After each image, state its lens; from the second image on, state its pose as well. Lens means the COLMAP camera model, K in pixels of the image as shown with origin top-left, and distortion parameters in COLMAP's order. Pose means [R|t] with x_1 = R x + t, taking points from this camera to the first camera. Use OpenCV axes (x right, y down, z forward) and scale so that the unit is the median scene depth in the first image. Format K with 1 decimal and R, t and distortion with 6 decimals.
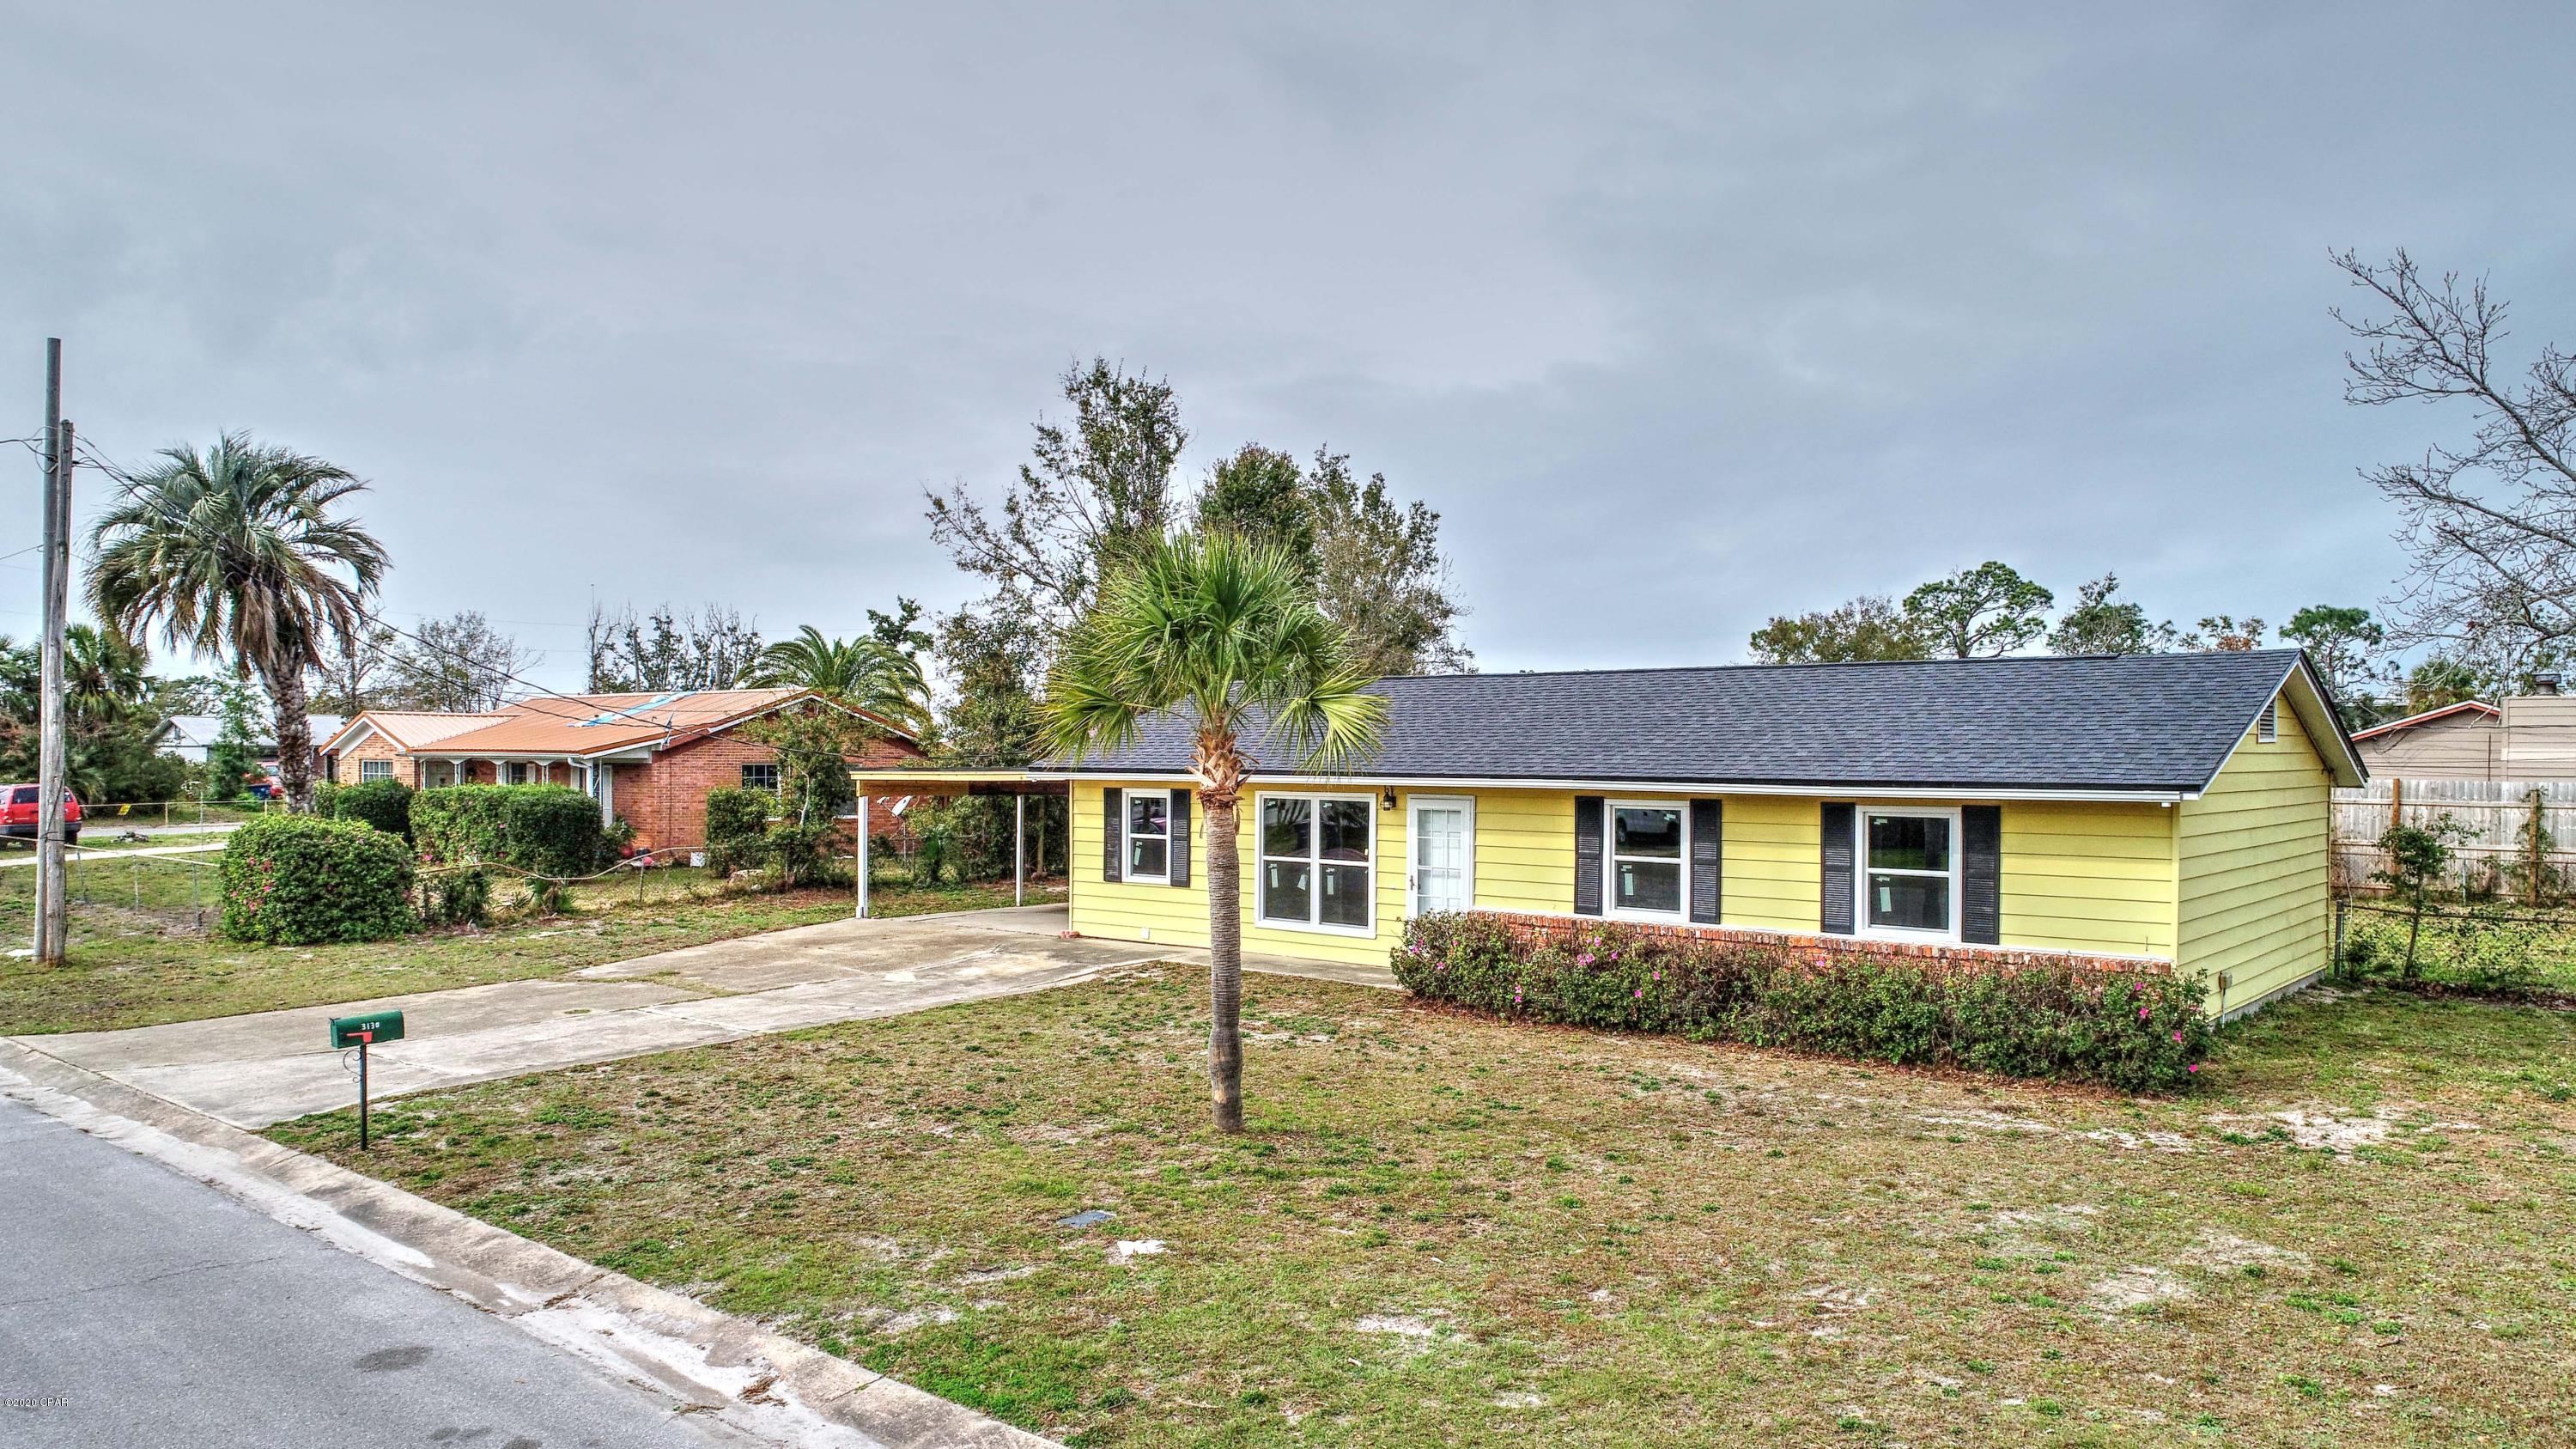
lens RADIAL K [[1756.2, 0, 1310.5], [0, 1756.2, 725.3], [0, 0, 1]] dist [-0.001174, 0.001433]
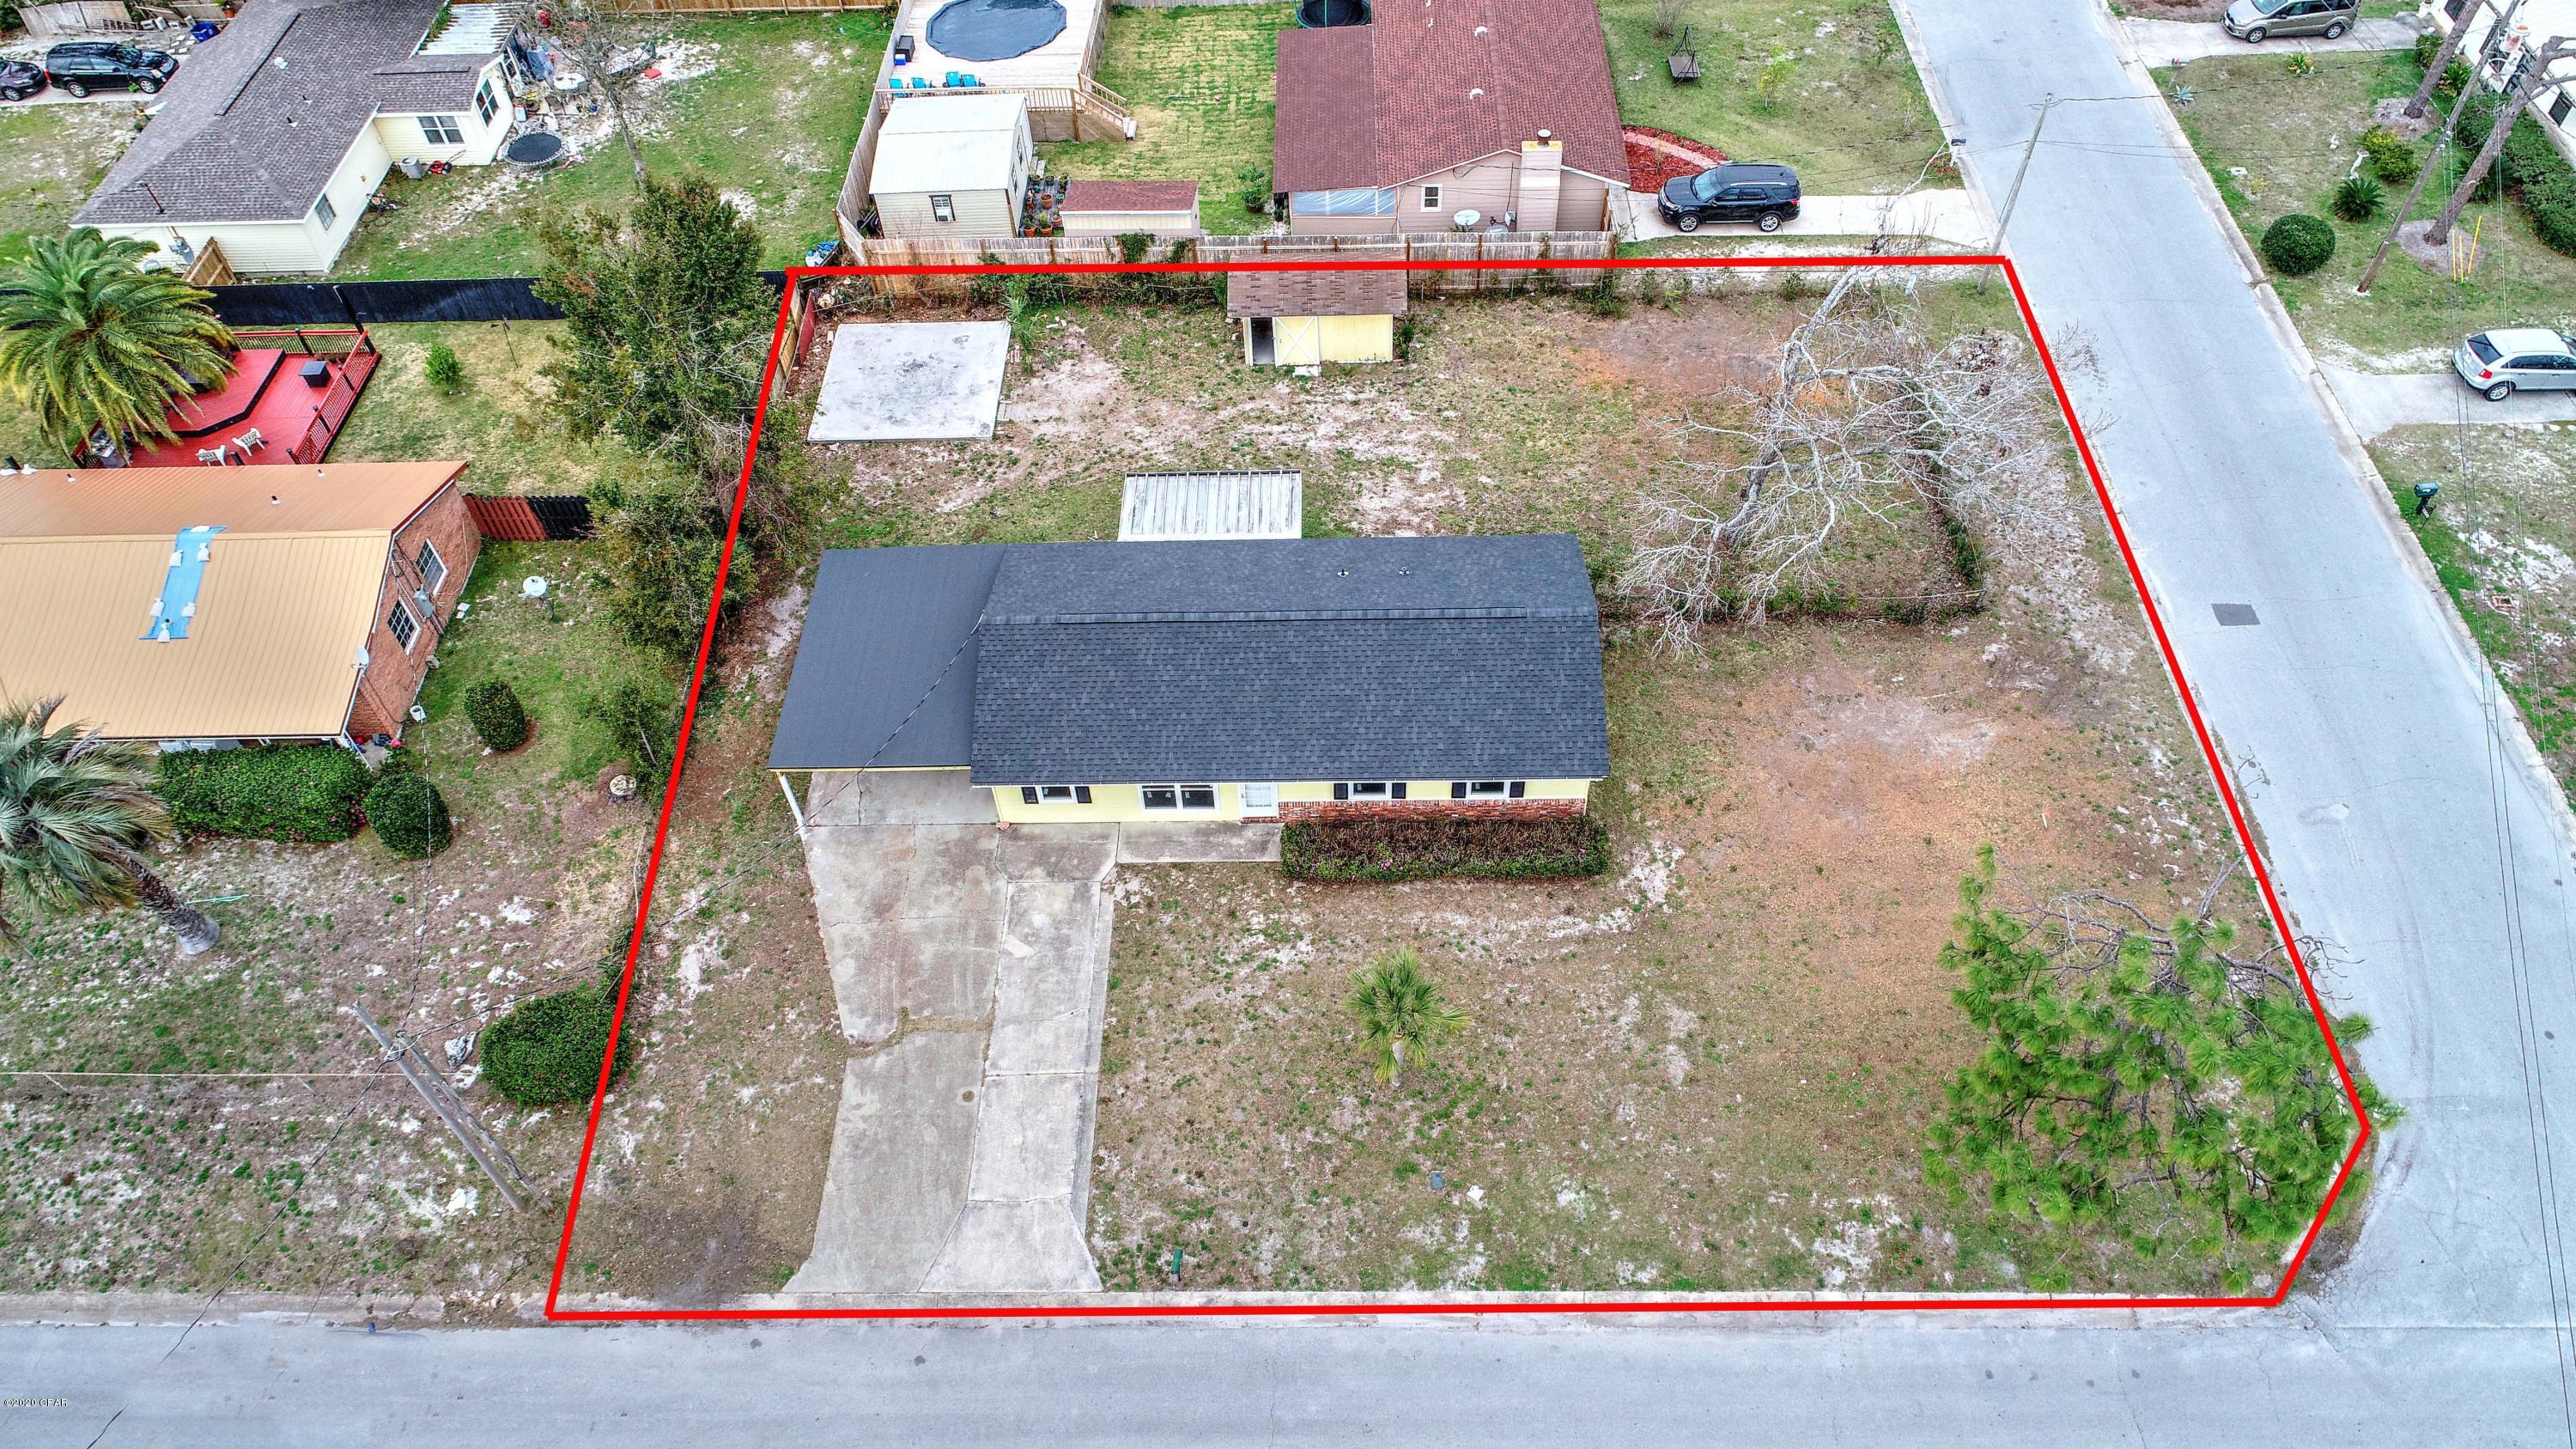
lens RADIAL K [[1756.2, 0, 1310.5], [0, 1756.2, 725.3], [0, 0, 1]] dist [-0.001174, 0.001433]
pose [[0.766677, -0.509980, 0.390034, -0.697120], [0.011461, 0.618273, 0.785880, -1.720179], [-0.641931, -0.598046, 0.479861, 0.027335]]
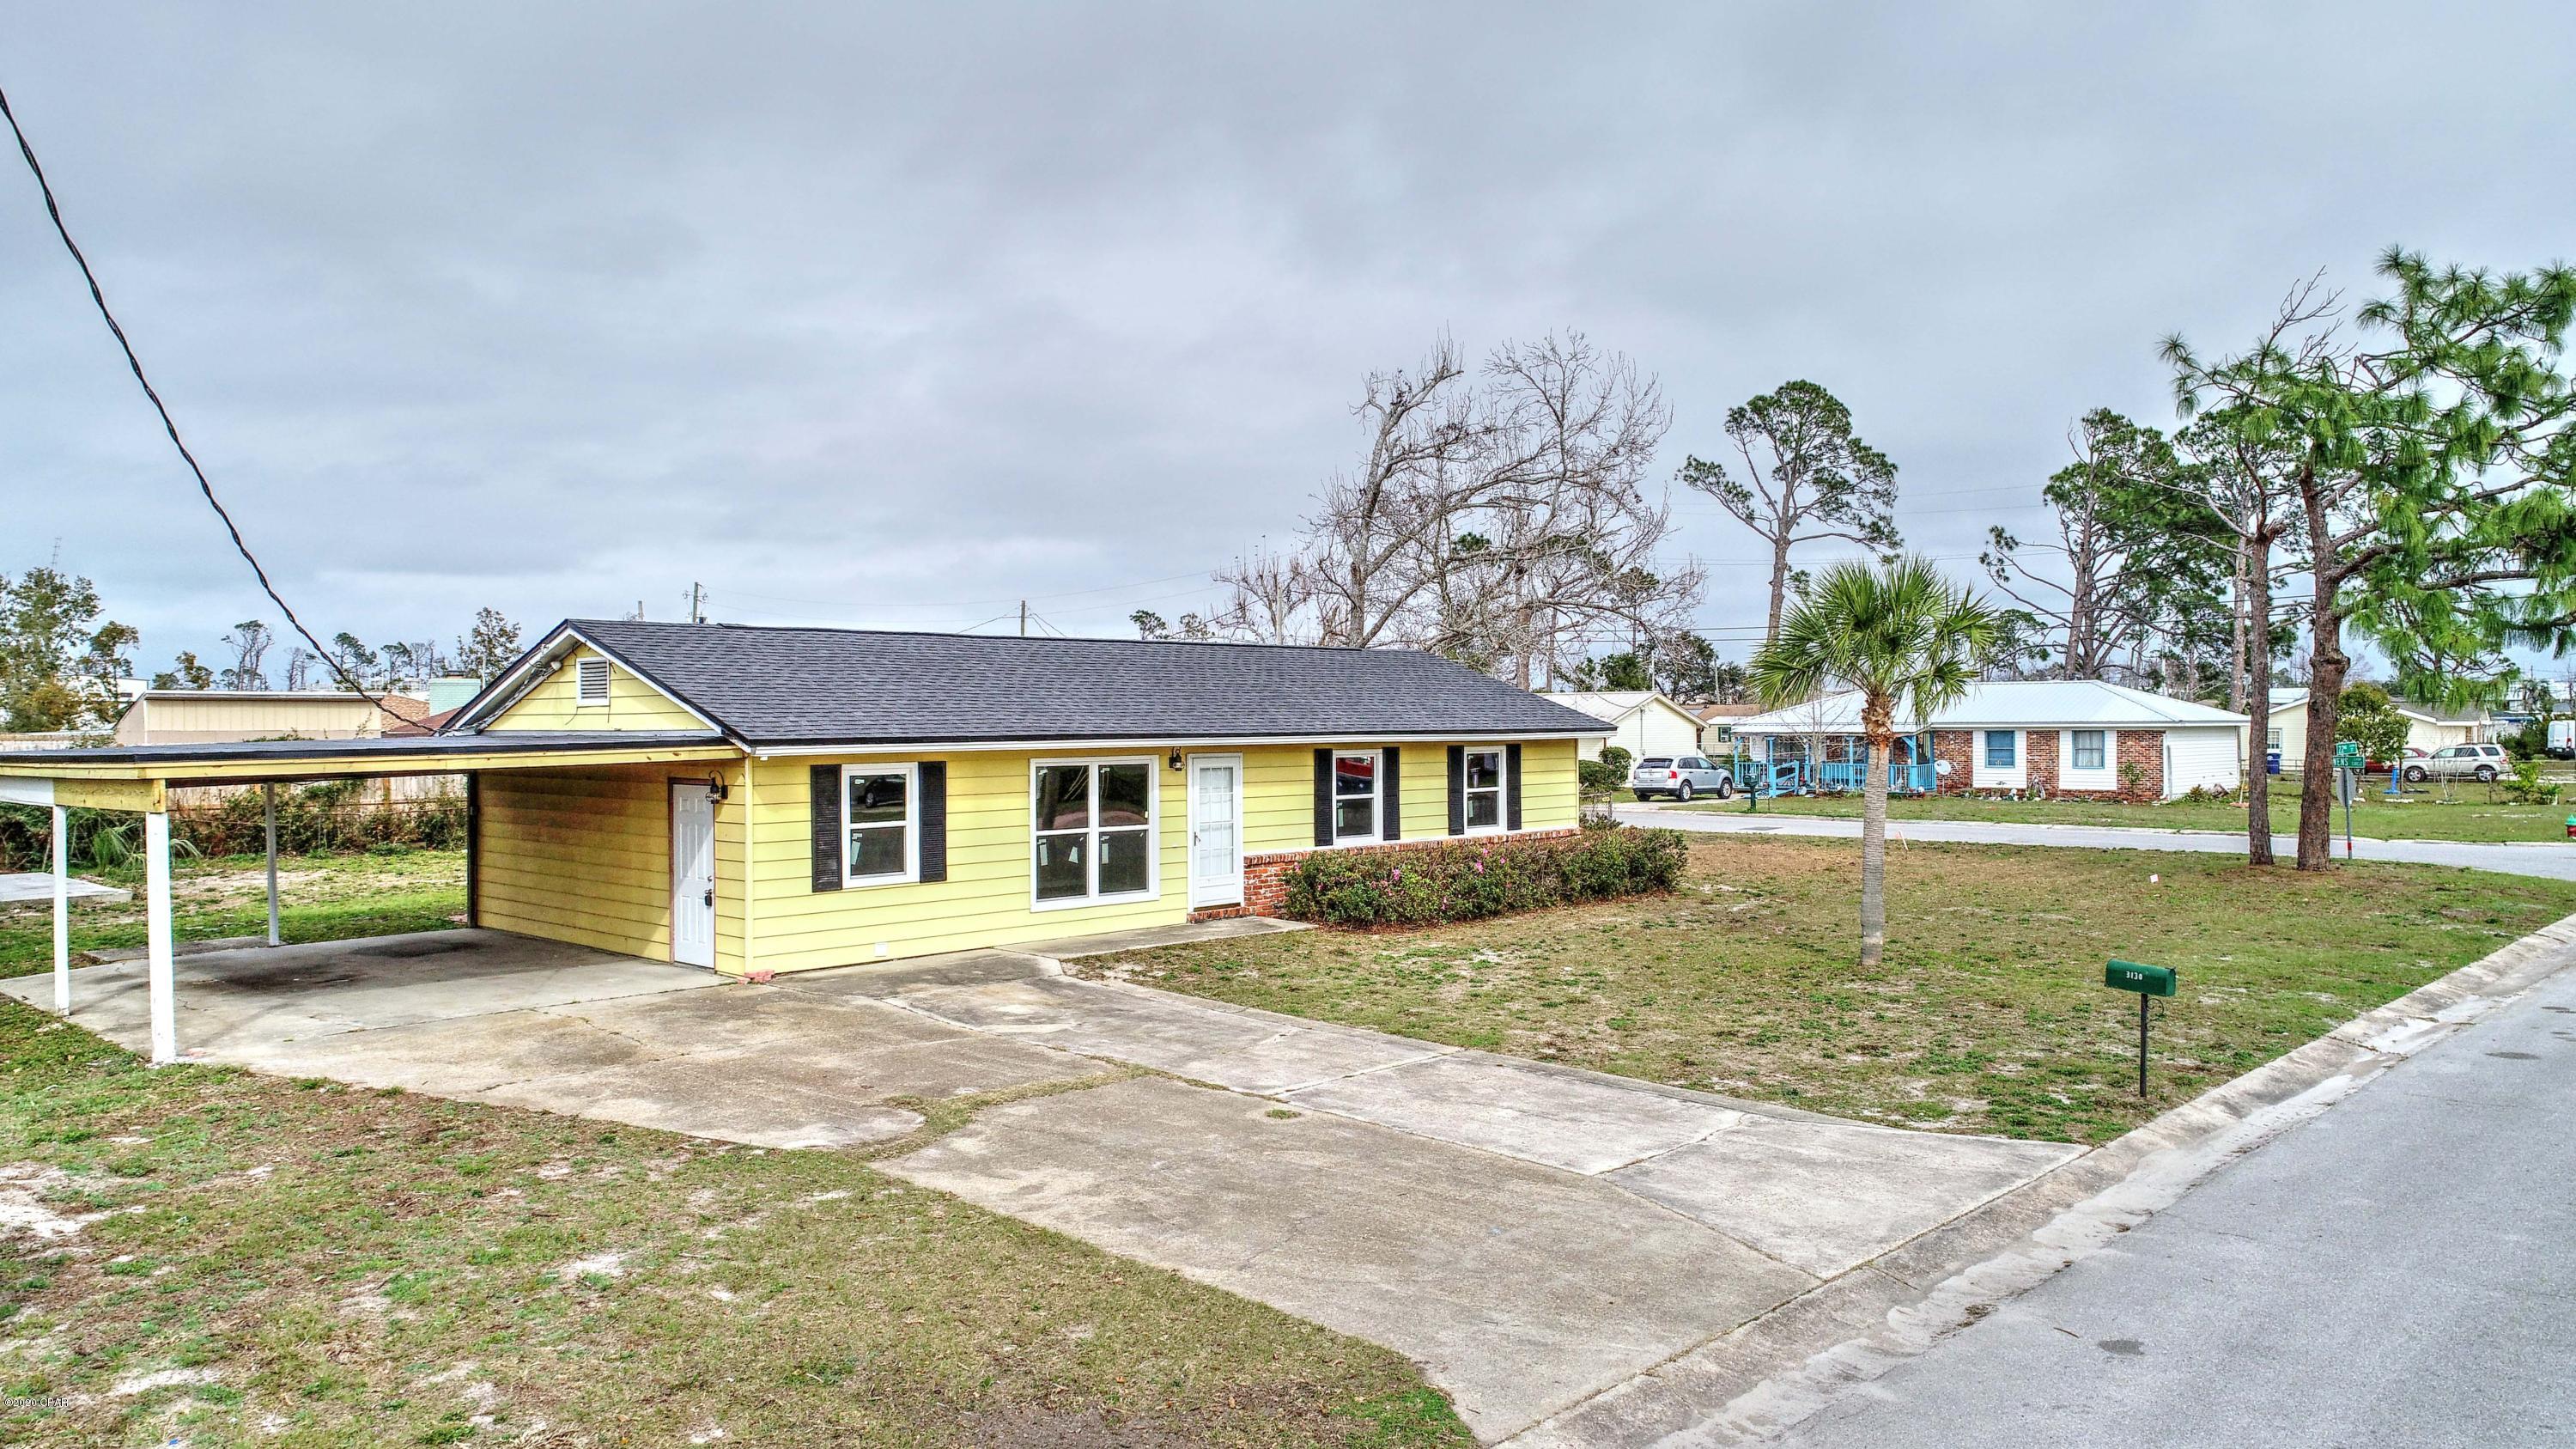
lens RADIAL K [[1756.2, 0, 1310.5], [0, 1756.2, 725.3], [0, 0, 1]] dist [-0.001174, 0.001433]
pose [[0.046315, -0.007487, 0.998899, -1.080902], [-0.006828, 0.999946, 0.007811, 0.015056], [-0.998904, -0.007183, 0.046262, 0.974694]]
